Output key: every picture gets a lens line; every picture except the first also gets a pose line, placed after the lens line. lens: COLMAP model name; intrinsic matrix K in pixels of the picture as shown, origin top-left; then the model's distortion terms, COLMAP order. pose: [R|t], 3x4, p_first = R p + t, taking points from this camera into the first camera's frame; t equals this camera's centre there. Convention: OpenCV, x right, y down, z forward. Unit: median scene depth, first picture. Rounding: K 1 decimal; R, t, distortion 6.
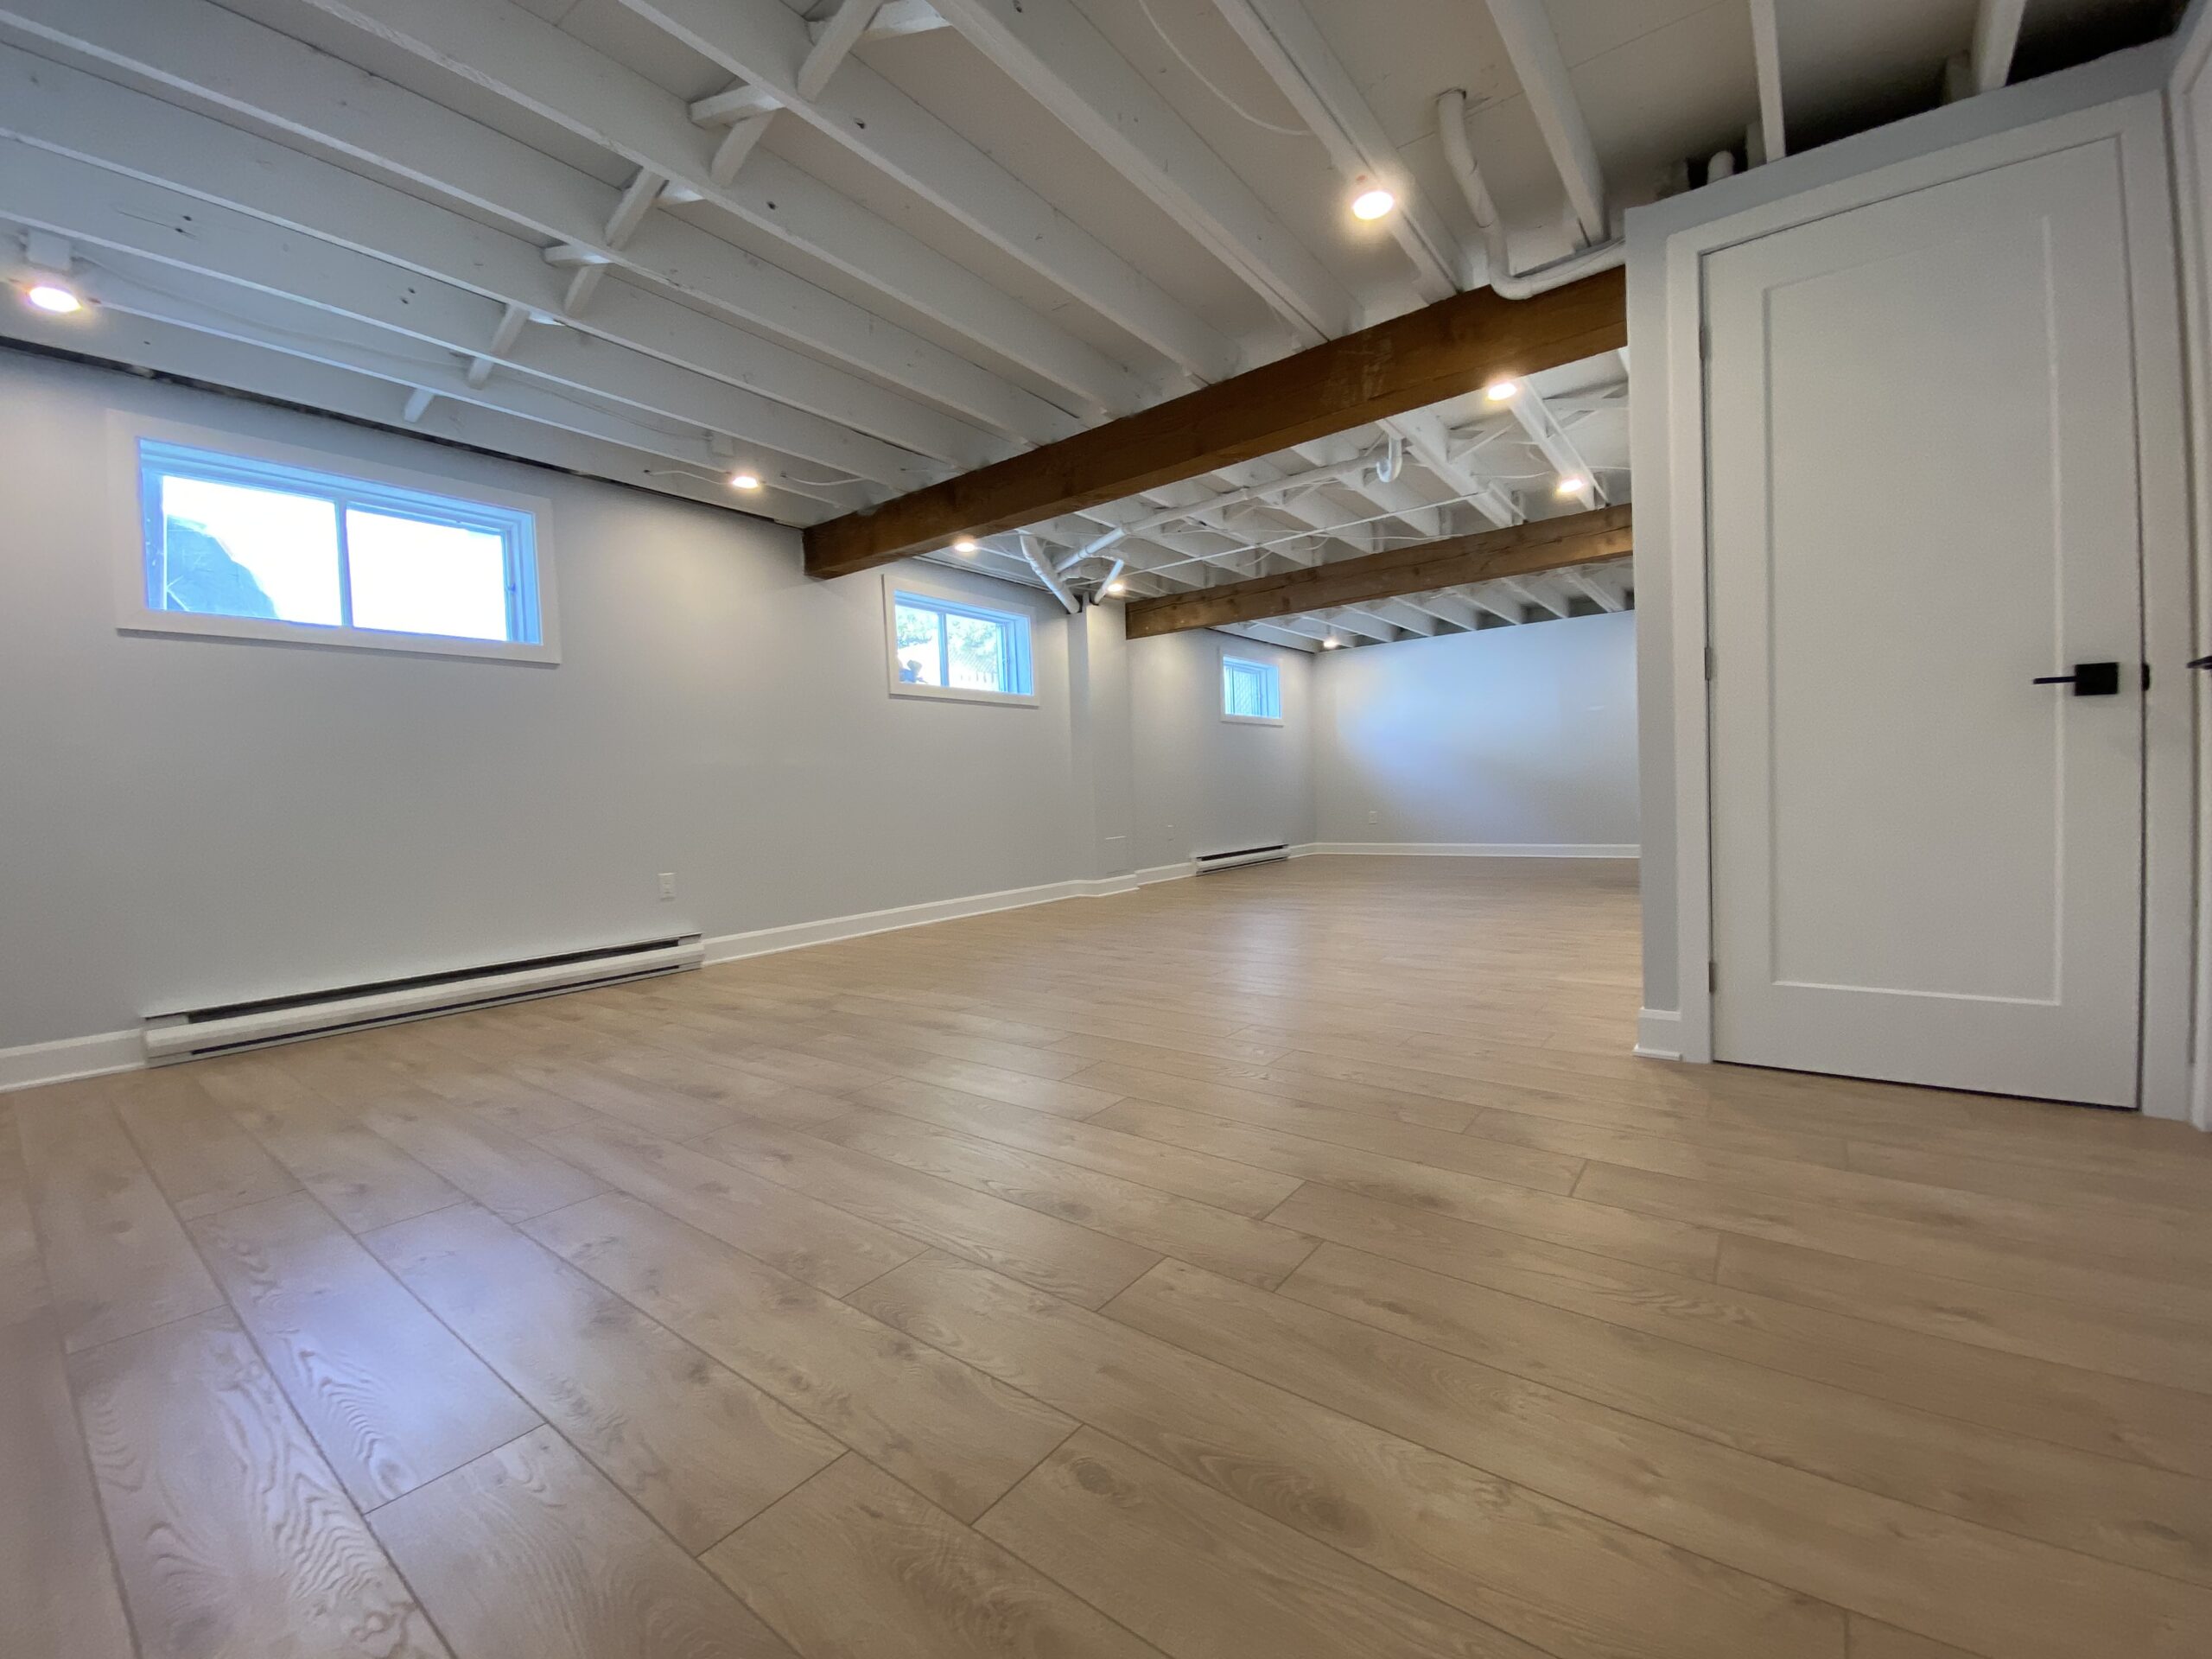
lens RADIAL K [[898.2, 0, 1104.0], [0, 898.2, 821.9], [0, 0, 1]] dist [0.001818, -0.009650]
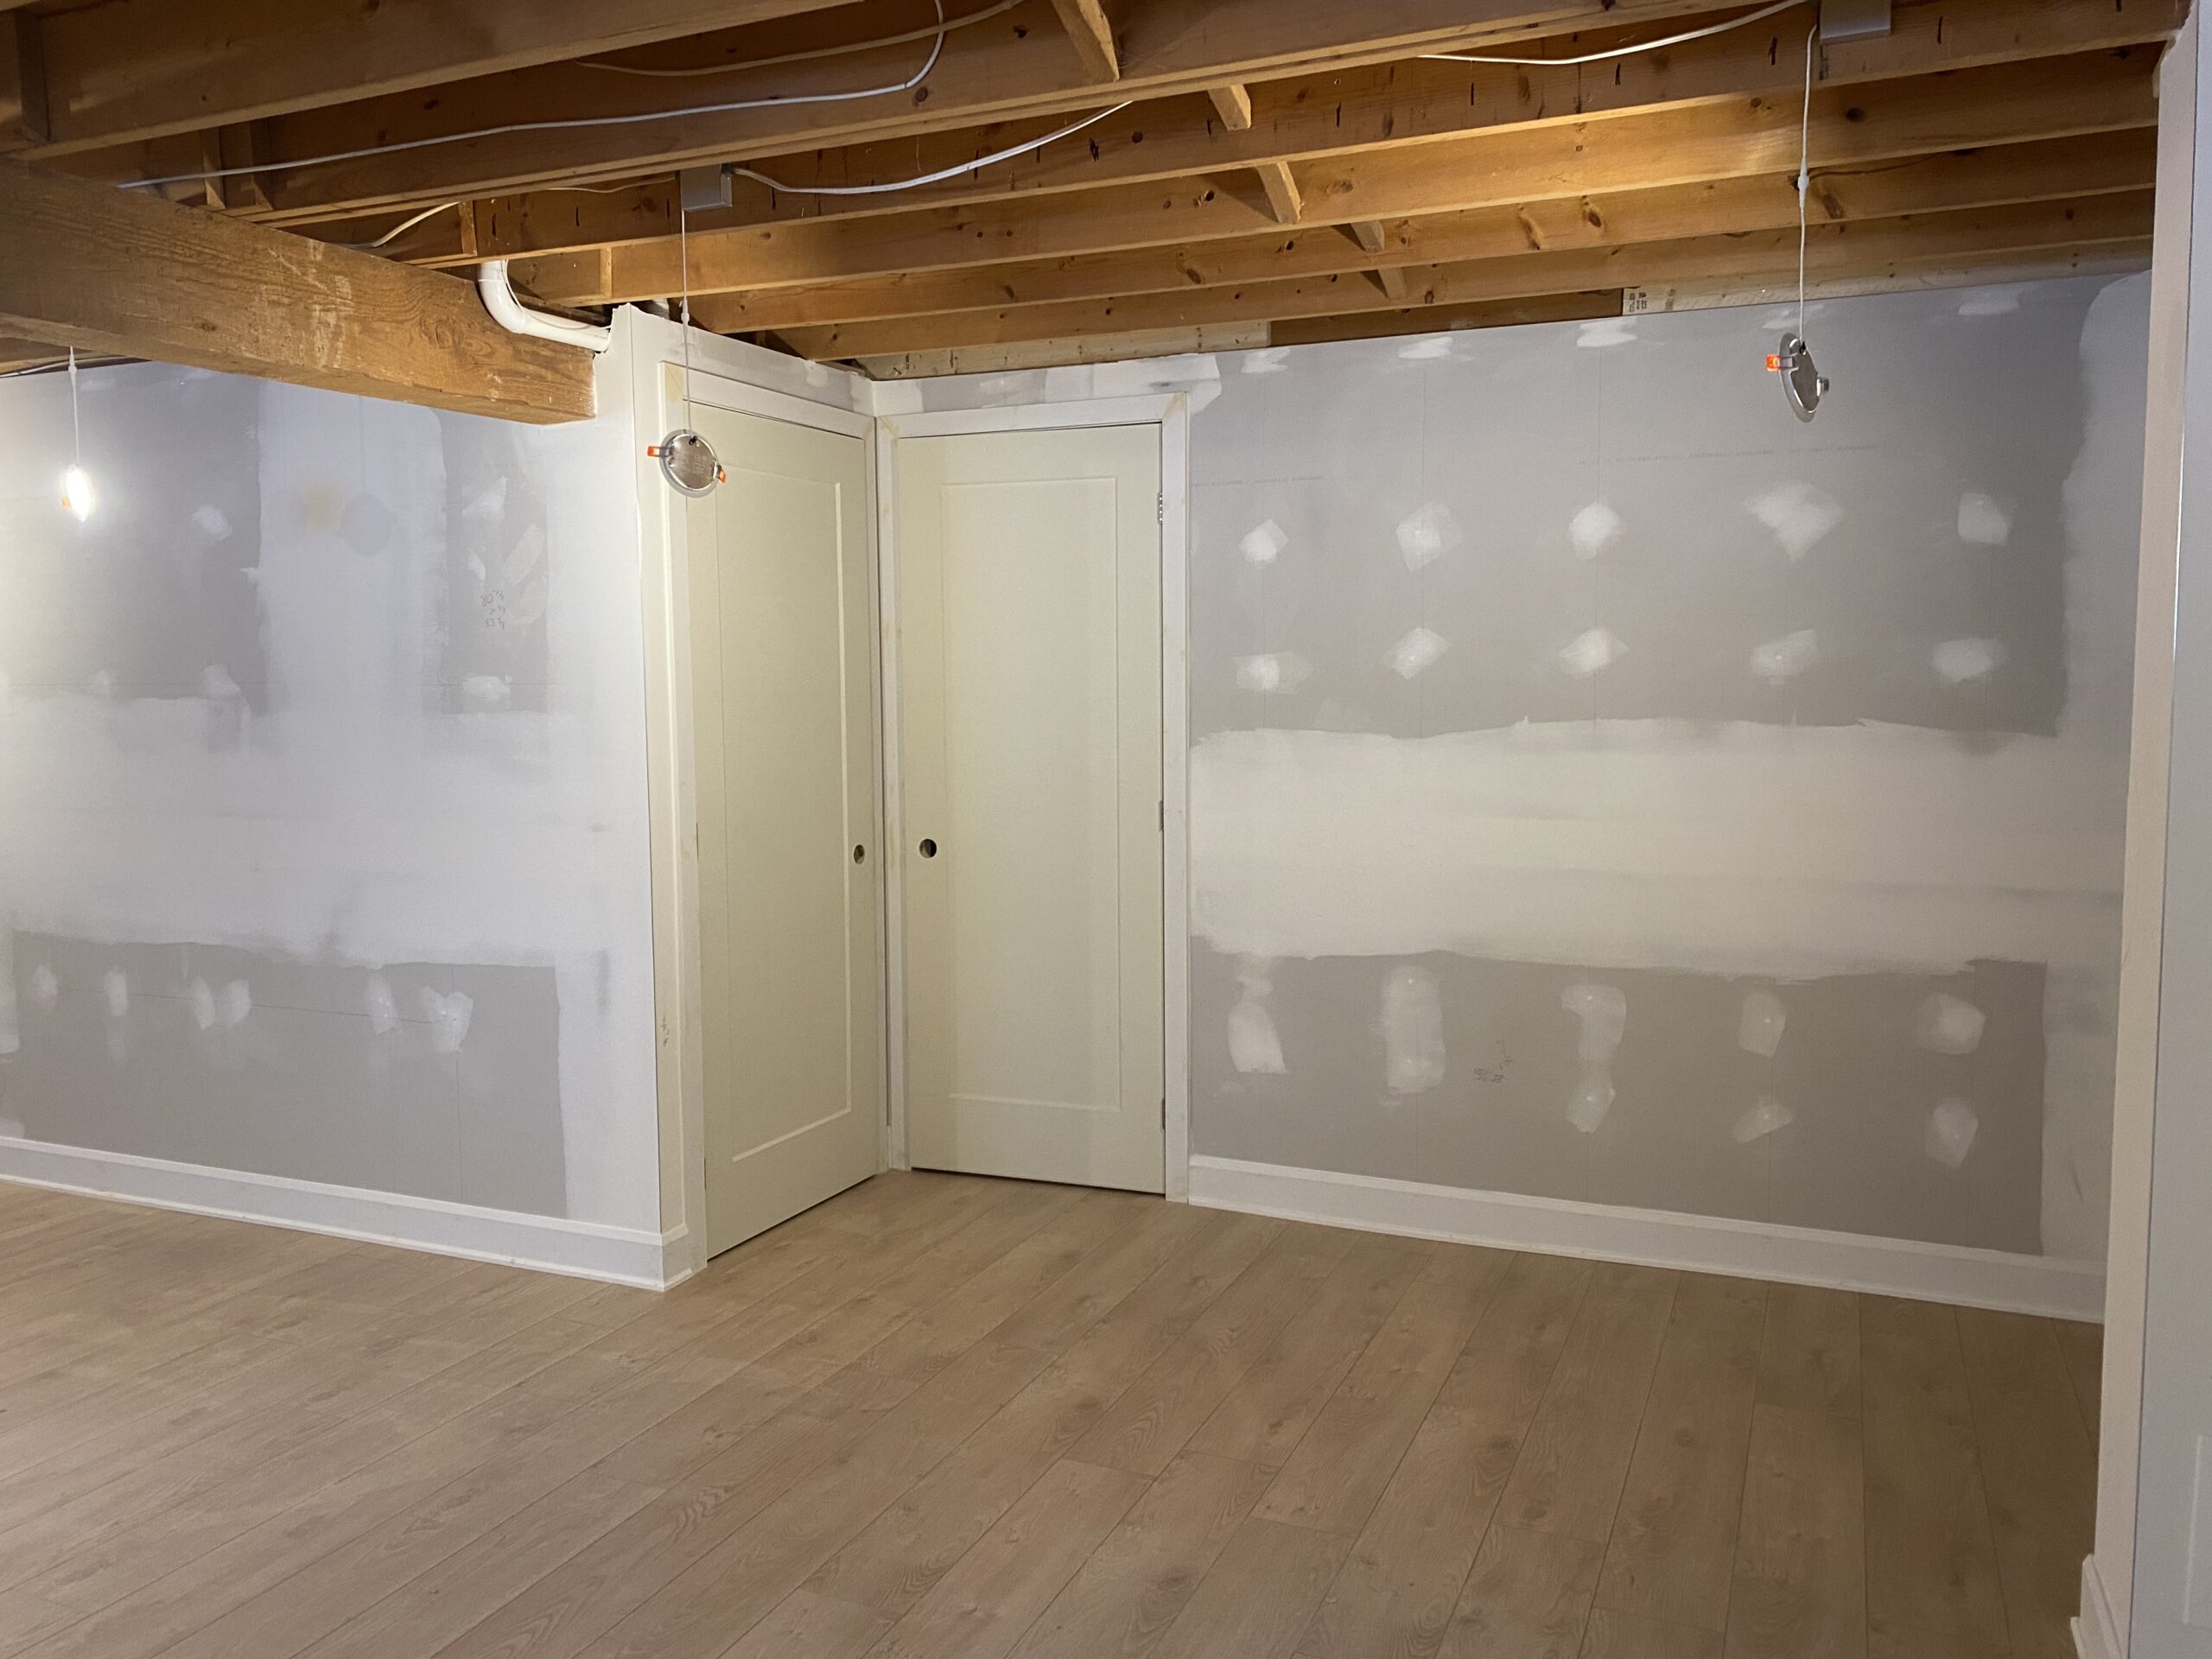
lens RADIAL K [[1695.7, 0, 1095.8], [0, 1695.7, 806.8], [0, 0, 1]] dist [0.013319, 0.004045]
pose [[-0.233583, -0.042702, 0.971399, -1.327818], [0.047659, 0.997332, 0.055302, -0.340931], [-0.971168, 0.059213, -0.230925, 1.183203]]
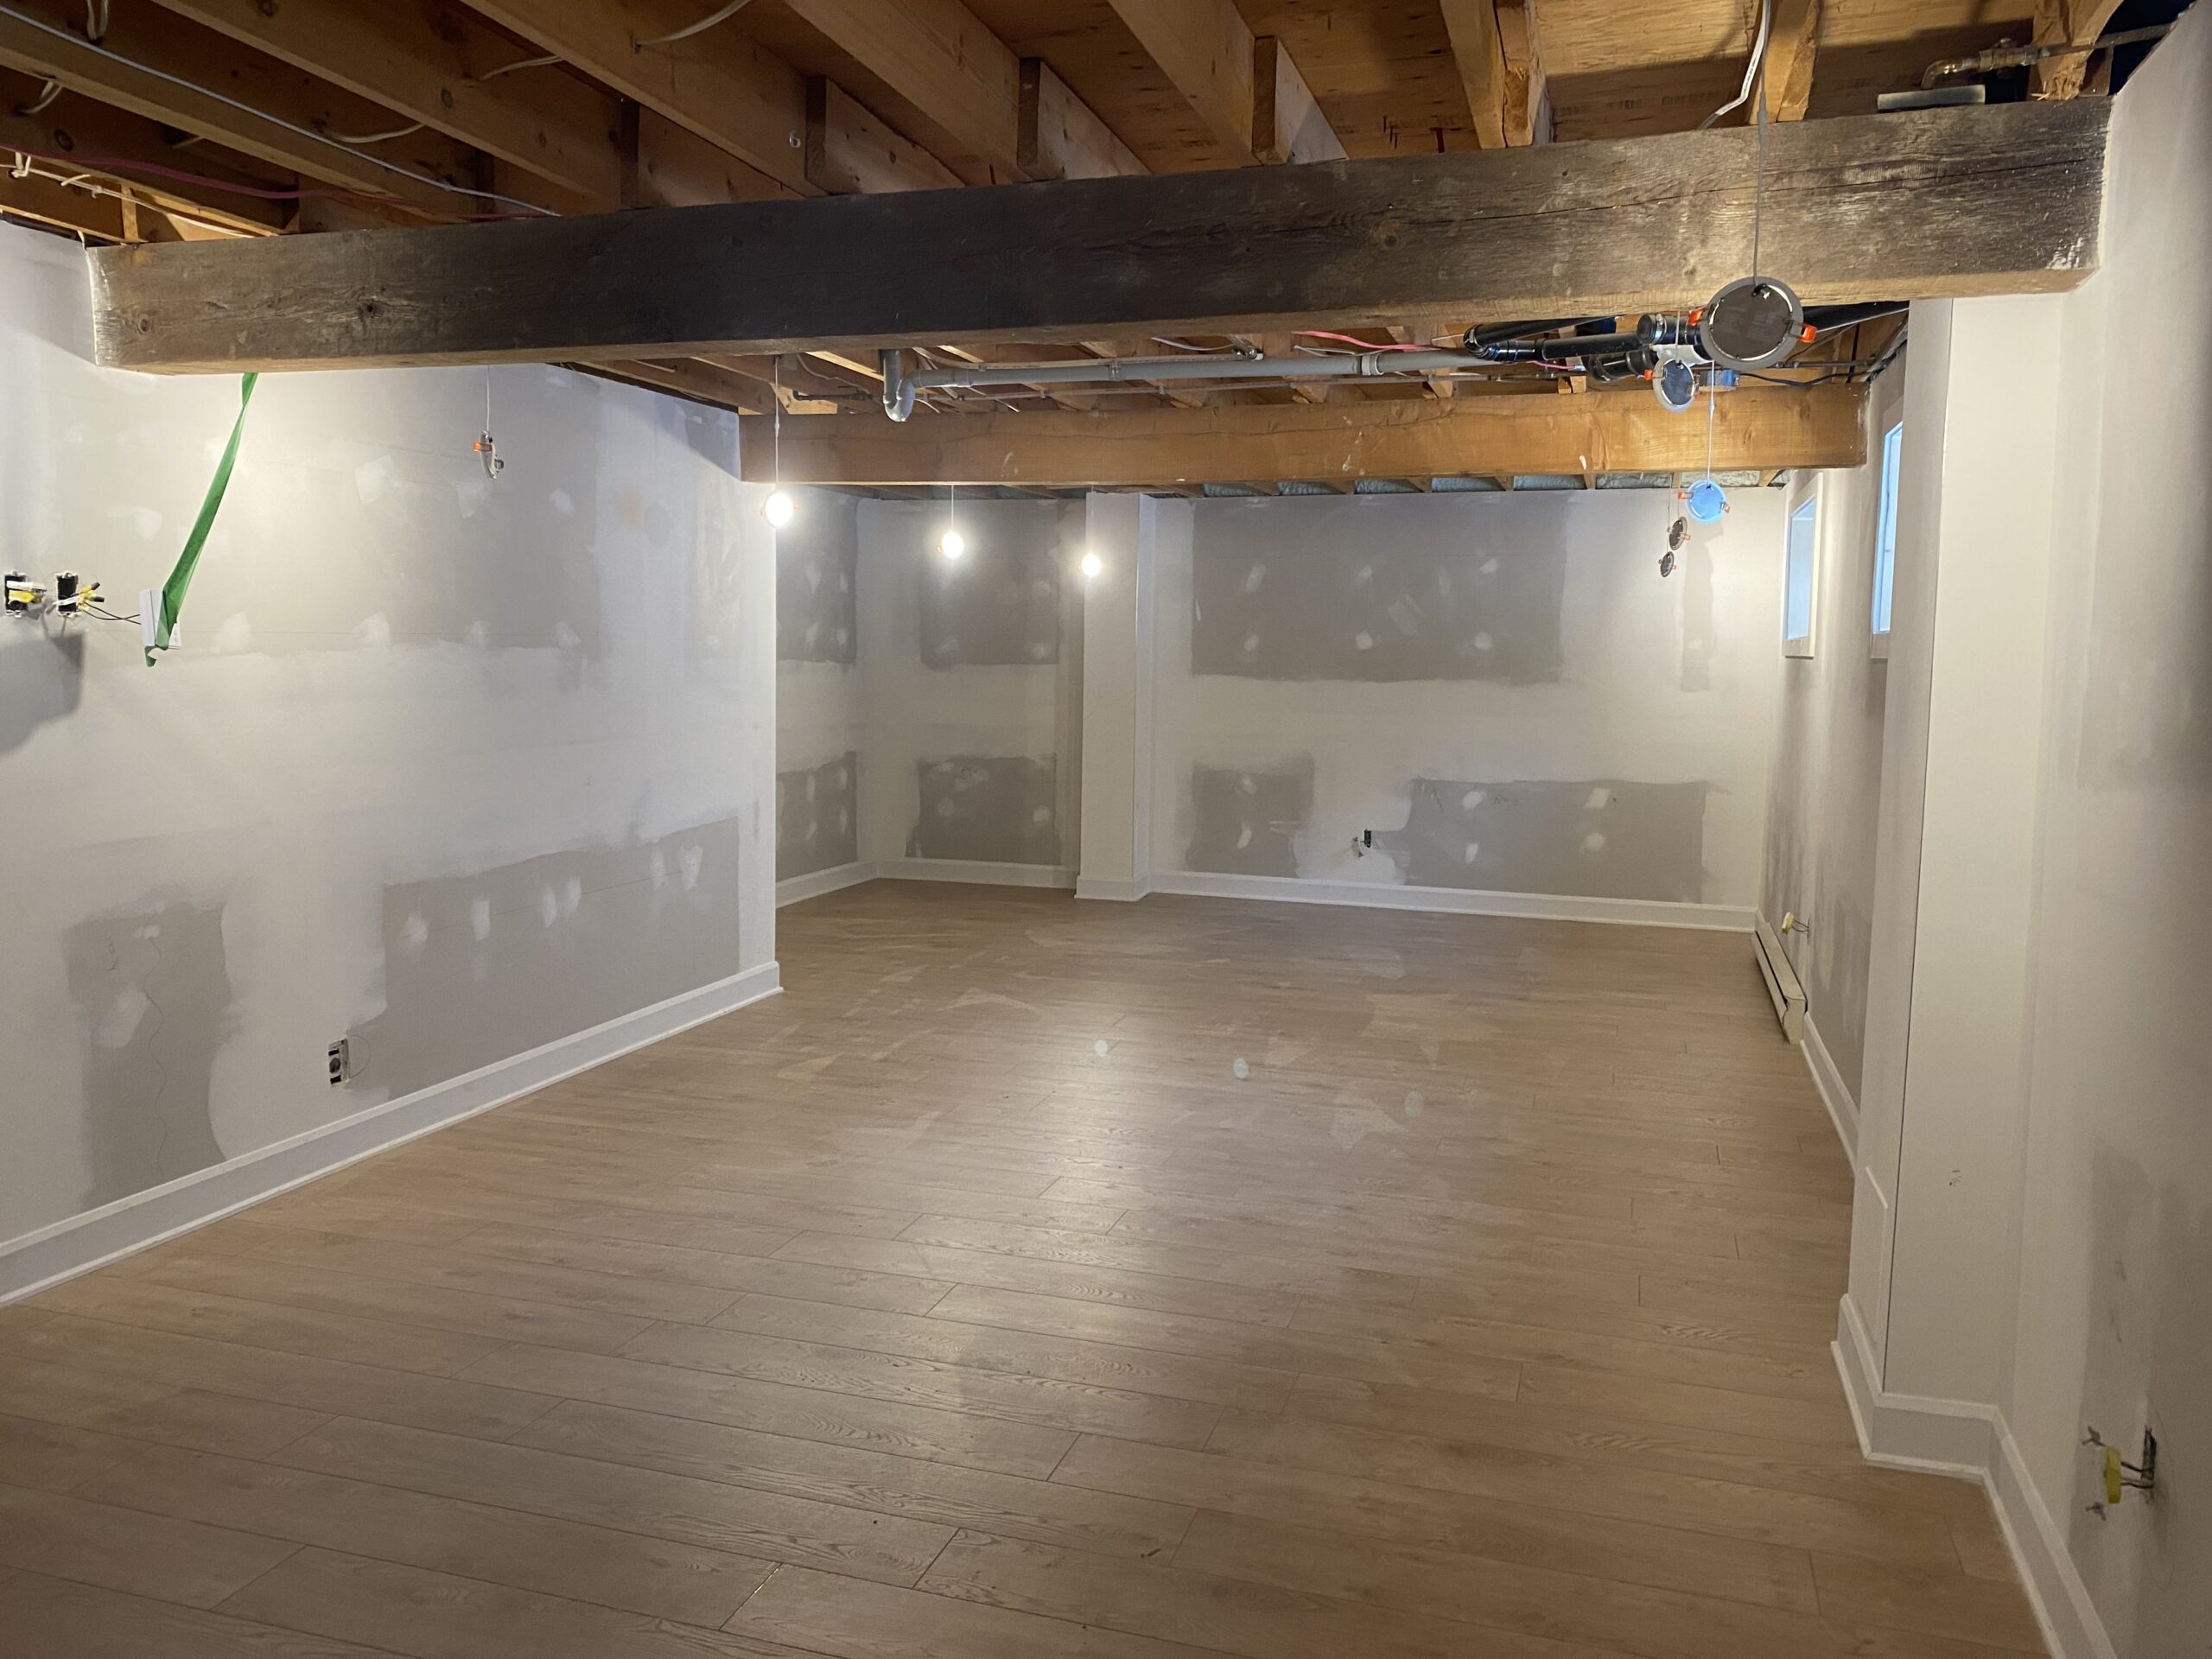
lens RADIAL K [[1695.7, 0, 1104.4], [0, 1695.7, 825.5], [0, 0, 1]] dist [0.013319, 0.004045]
pose [[-0.940885, 0.057879, -0.333745, 1.267609], [0.008230, 0.988909, 0.148298, -0.532649], [0.338627, 0.136784, -0.930925, 4.705321]]
